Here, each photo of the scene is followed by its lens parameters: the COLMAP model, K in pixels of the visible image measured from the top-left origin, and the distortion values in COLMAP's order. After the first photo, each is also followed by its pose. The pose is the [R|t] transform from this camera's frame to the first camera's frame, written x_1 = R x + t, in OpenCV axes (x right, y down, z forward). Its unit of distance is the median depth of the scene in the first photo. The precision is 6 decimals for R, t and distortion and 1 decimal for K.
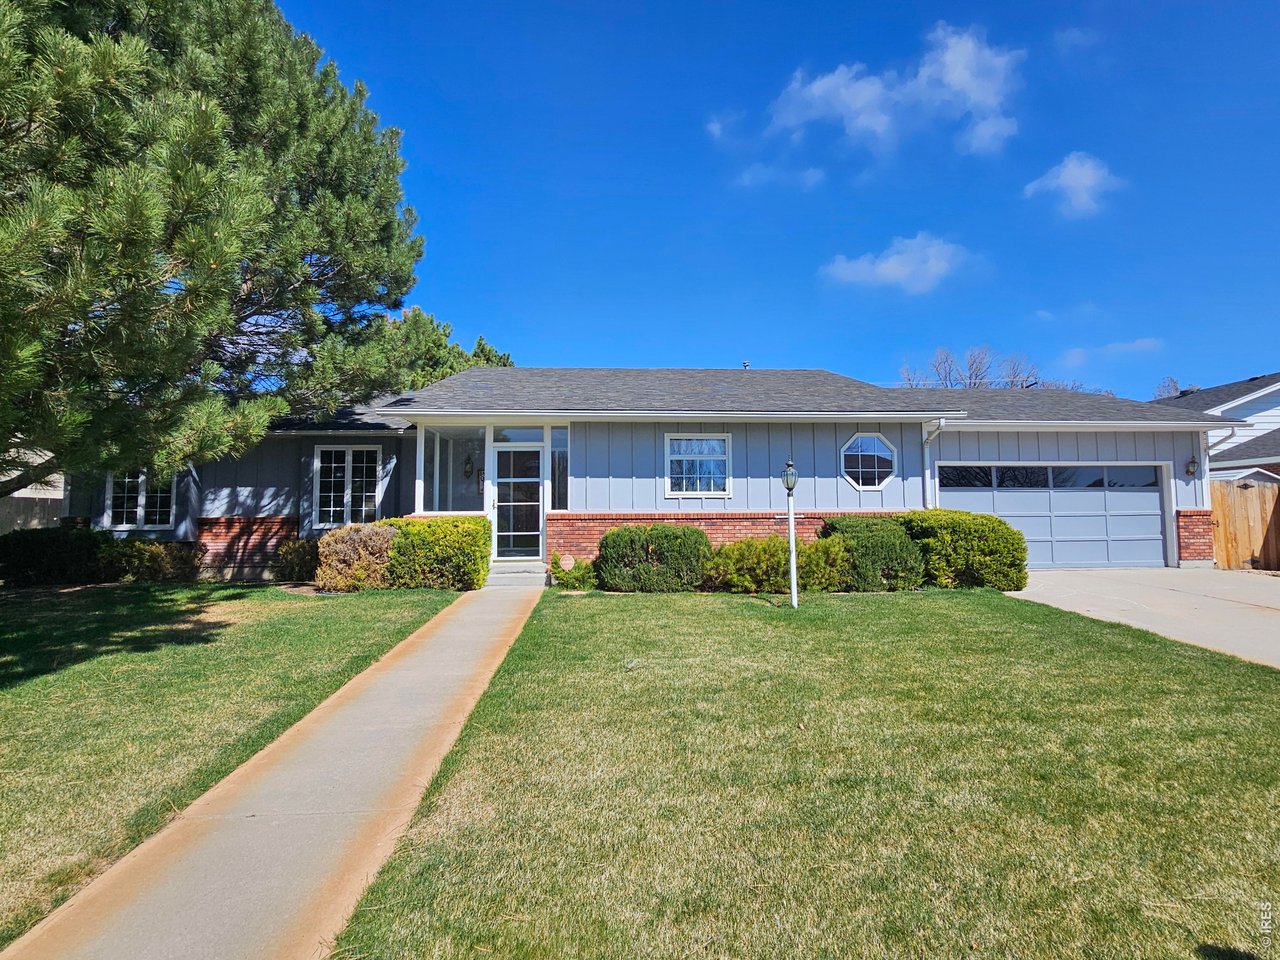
lens RADIAL K [[647.8, 0, 643.3], [0, 647.8, 473.6], [0, 0, 1]] dist [-0.000837, -0.000073]
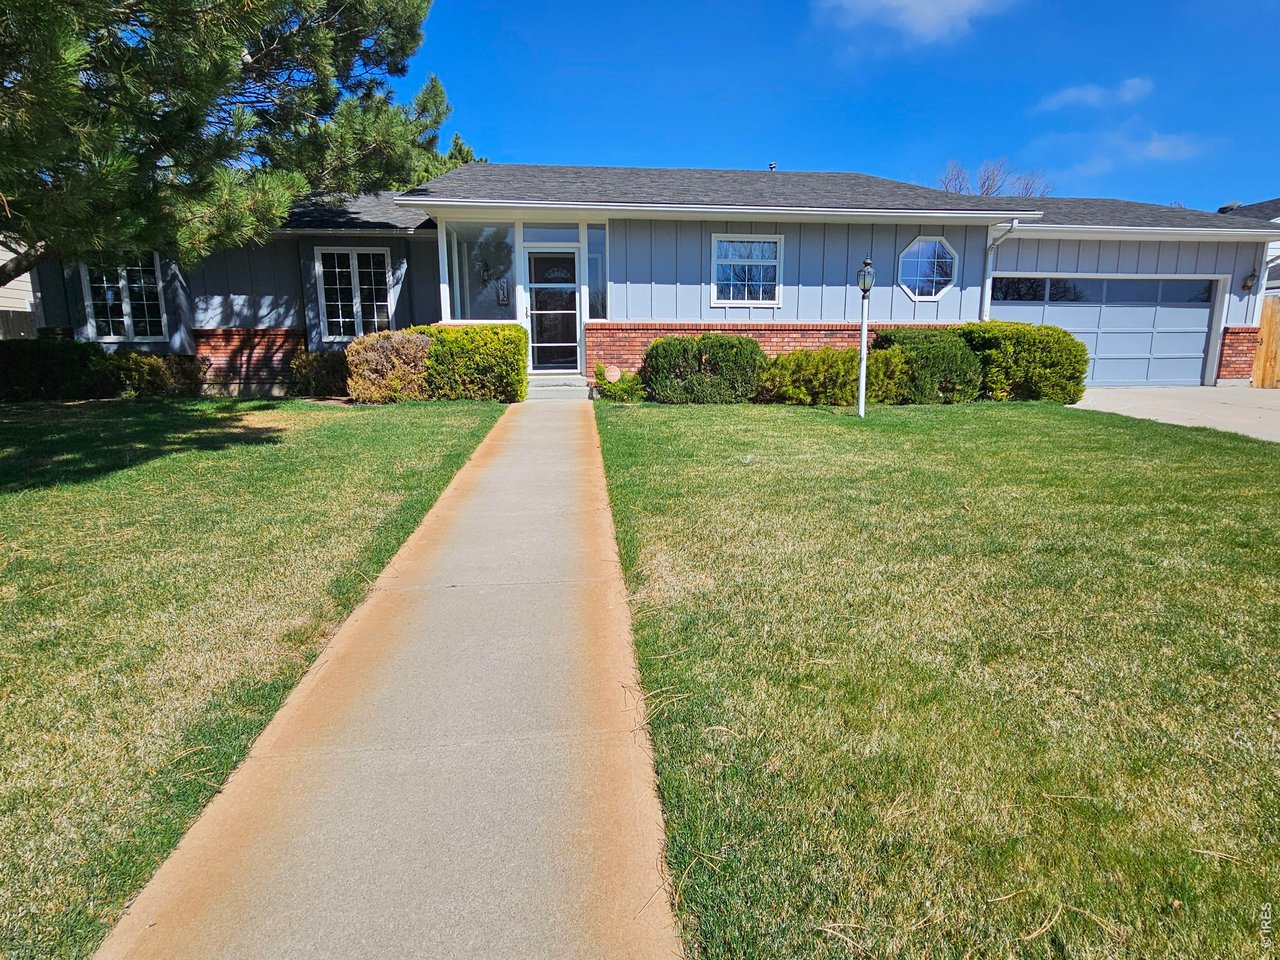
lens RADIAL K [[658.6, 0, 641.5], [0, 658.6, 472.8], [0, 0, 1]] dist [-0.000751, -0.000480]
pose [[0.999143, -0.003184, 0.041267, -0.105342], [-0.007012, 0.969603, 0.244582, 0.037789], [-0.040792, -0.244662, 0.968750, 0.028646]]
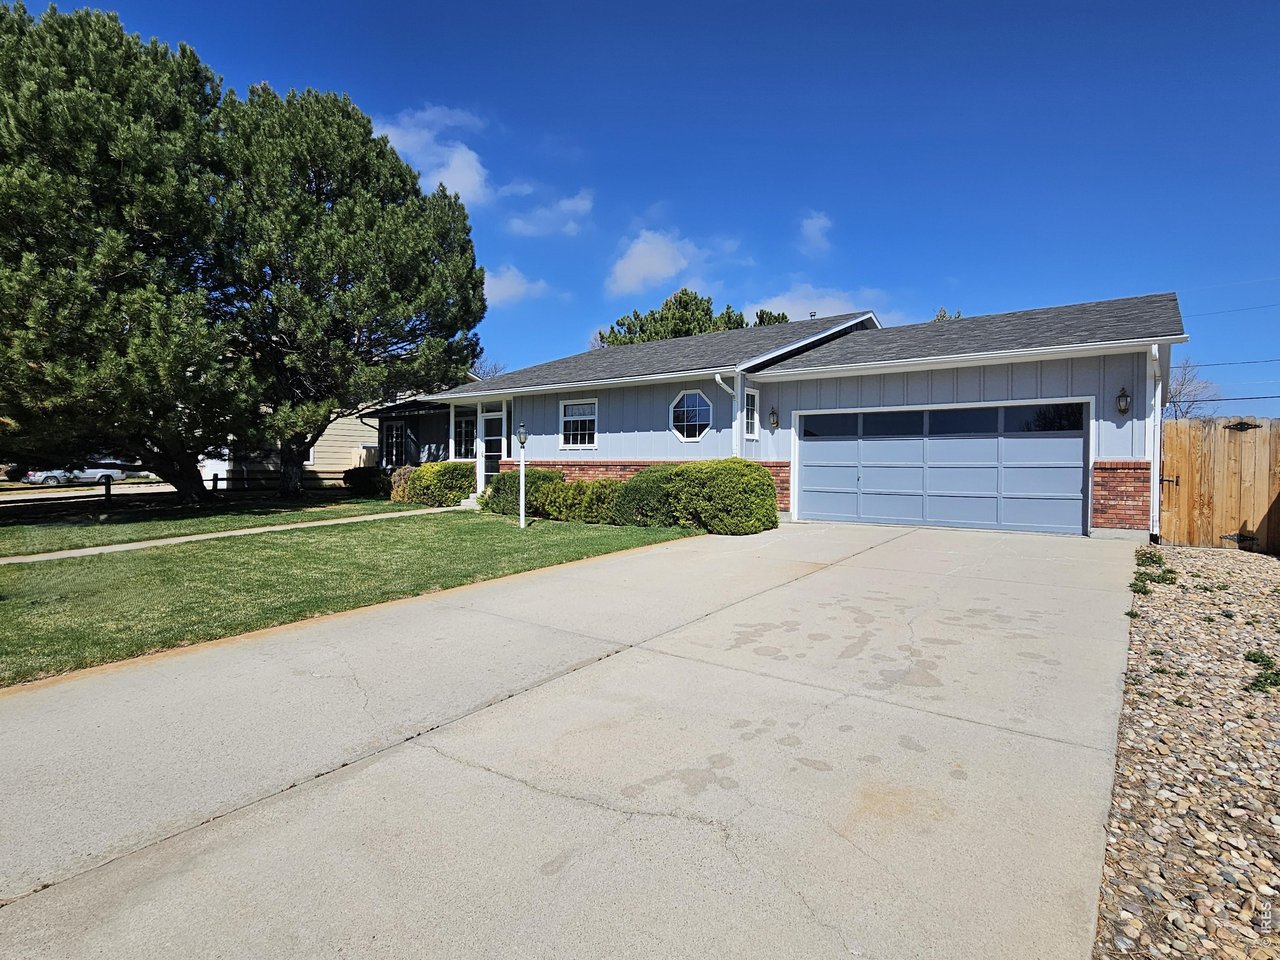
lens RADIAL K [[647.8, 0, 643.3], [0, 647.8, 473.6], [0, 0, 1]] dist [-0.000837, -0.000073]
pose [[0.752957, 0.018958, -0.657797, 1.046852], [0.033516, 0.997183, 0.067104, 0.003106], [0.657216, -0.072573, 0.750200, 0.101693]]
